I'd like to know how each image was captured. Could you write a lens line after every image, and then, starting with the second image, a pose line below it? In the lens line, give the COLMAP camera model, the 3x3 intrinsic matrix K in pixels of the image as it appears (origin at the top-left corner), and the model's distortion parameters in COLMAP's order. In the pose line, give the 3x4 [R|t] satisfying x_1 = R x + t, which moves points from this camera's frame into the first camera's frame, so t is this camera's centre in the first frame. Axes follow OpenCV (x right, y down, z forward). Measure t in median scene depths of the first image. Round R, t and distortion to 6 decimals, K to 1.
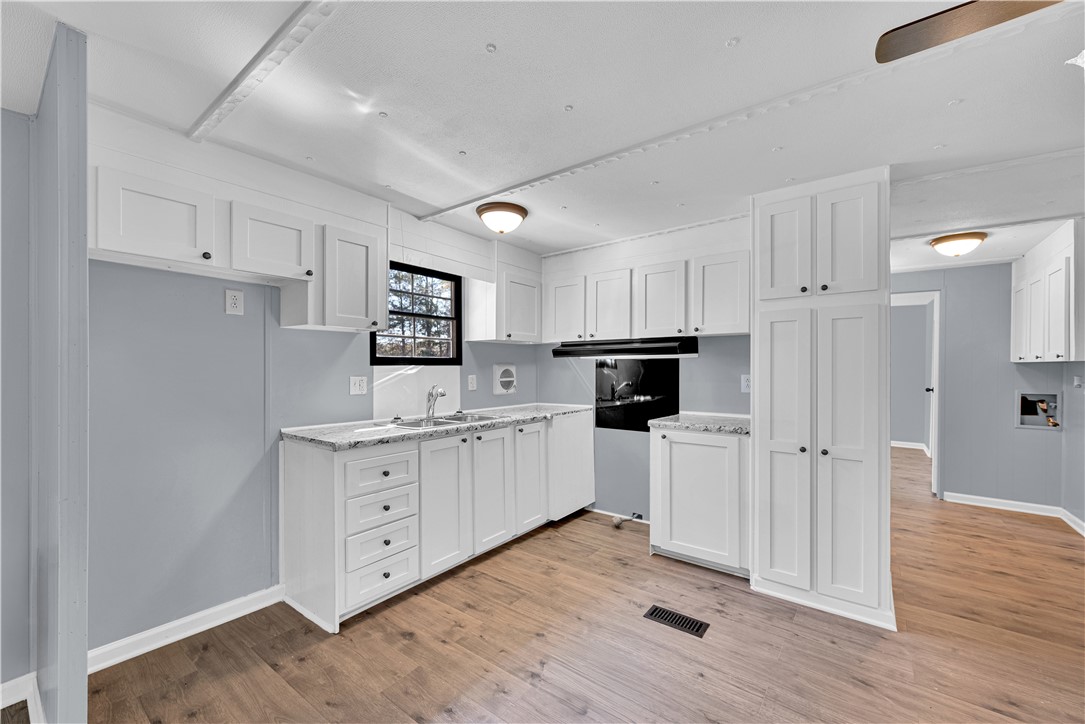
lens RADIAL K [[432.6, 0, 545.7], [0, 432.6, 364.6], [0, 0, 1]] dist [-0.000113, 0.000245]
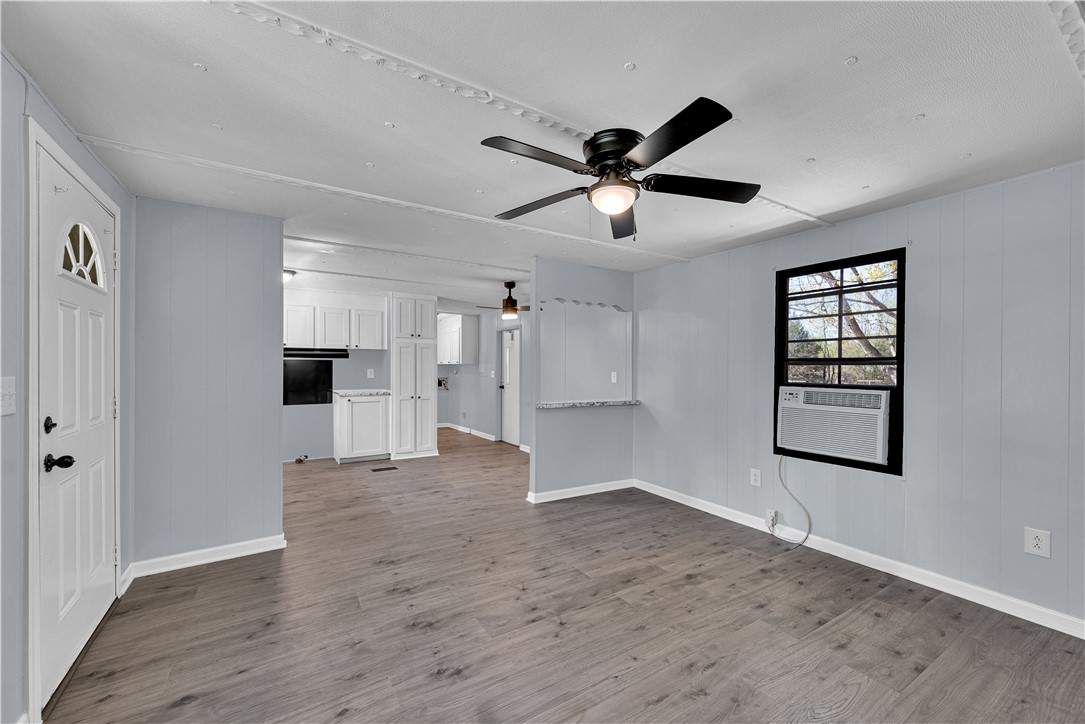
lens RADIAL K [[432.6, 0, 545.7], [0, 432.6, 364.6], [0, 0, 1]] dist [-0.000113, 0.000245]
pose [[0.351733, 0.007531, 0.936070, -1.181312], [-0.005179, 0.999968, -0.006099, 0.010220], [-0.936086, -0.002703, 0.351761, -0.499367]]
